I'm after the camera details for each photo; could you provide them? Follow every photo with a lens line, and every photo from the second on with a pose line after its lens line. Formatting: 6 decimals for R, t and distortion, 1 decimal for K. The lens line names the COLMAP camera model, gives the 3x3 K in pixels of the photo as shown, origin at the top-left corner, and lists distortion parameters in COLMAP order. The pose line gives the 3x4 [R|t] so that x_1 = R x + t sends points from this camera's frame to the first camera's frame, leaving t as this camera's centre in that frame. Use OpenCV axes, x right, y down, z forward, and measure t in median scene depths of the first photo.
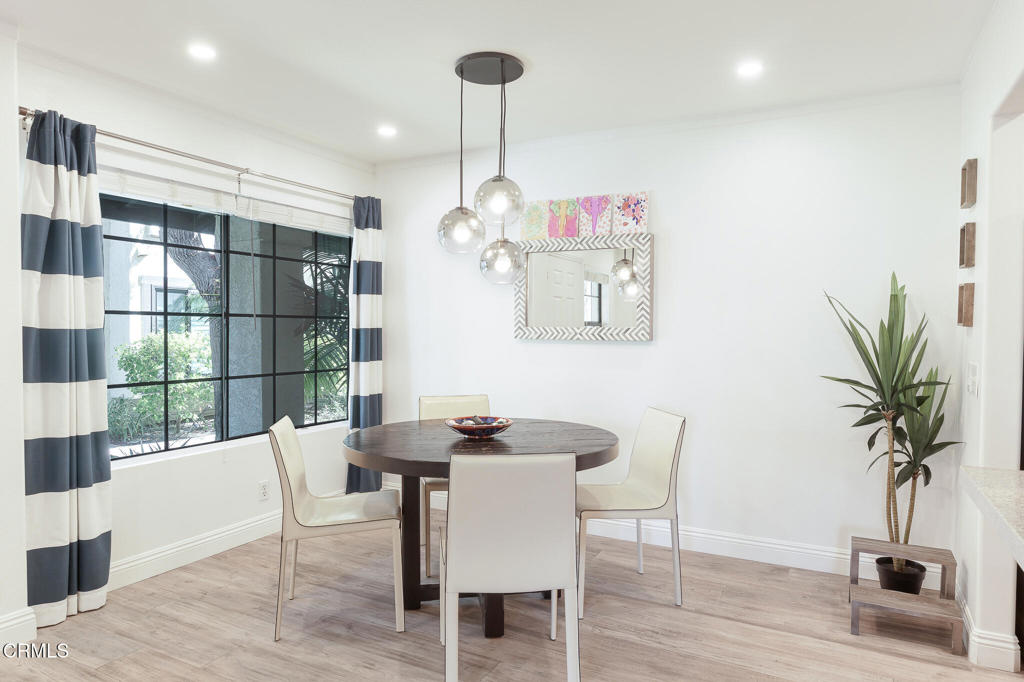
lens RADIAL K [[636.3, 0, 509.6], [0, 636.3, 344.0], [0, 0, 1]] dist [-0.010406, -0.002075]
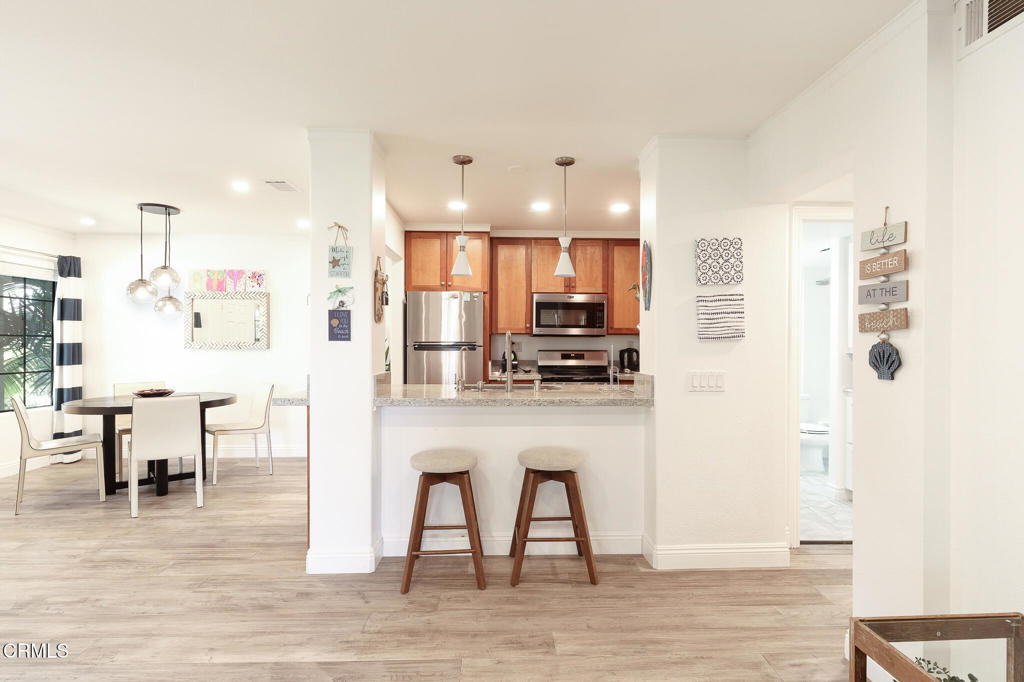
lens RADIAL K [[518.2, 0, 516.6], [0, 518.2, 344.8], [0, 0, 1]] dist [0.009085, -0.002458]
pose [[0.866410, -0.006715, 0.499289, 0.089248], [0.016545, 0.999747, -0.015265, 0.018143], [-0.499060, 0.021487, 0.866301, -0.690645]]
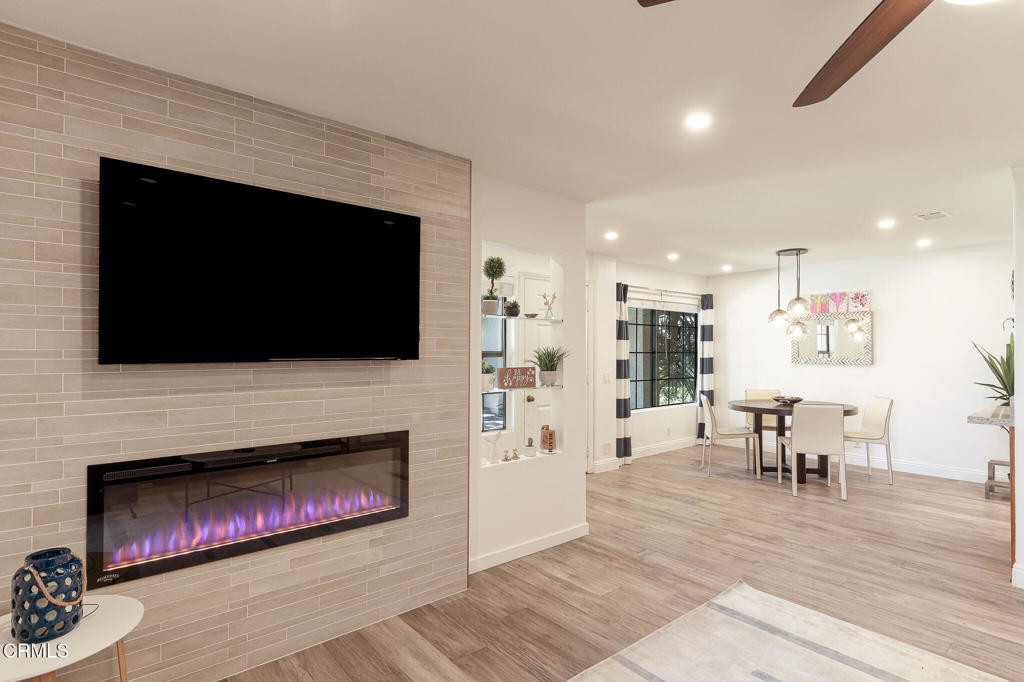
lens RADIAL K [[518.2, 0, 513.5], [0, 518.2, 344.4], [0, 0, 1]] dist [0.009085, -0.002458]
pose [[0.930432, -0.009632, -0.366339, -0.223126], [-0.004822, 0.999246, -0.038521, -0.000128], [0.366434, 0.037607, 0.929684, -0.914921]]
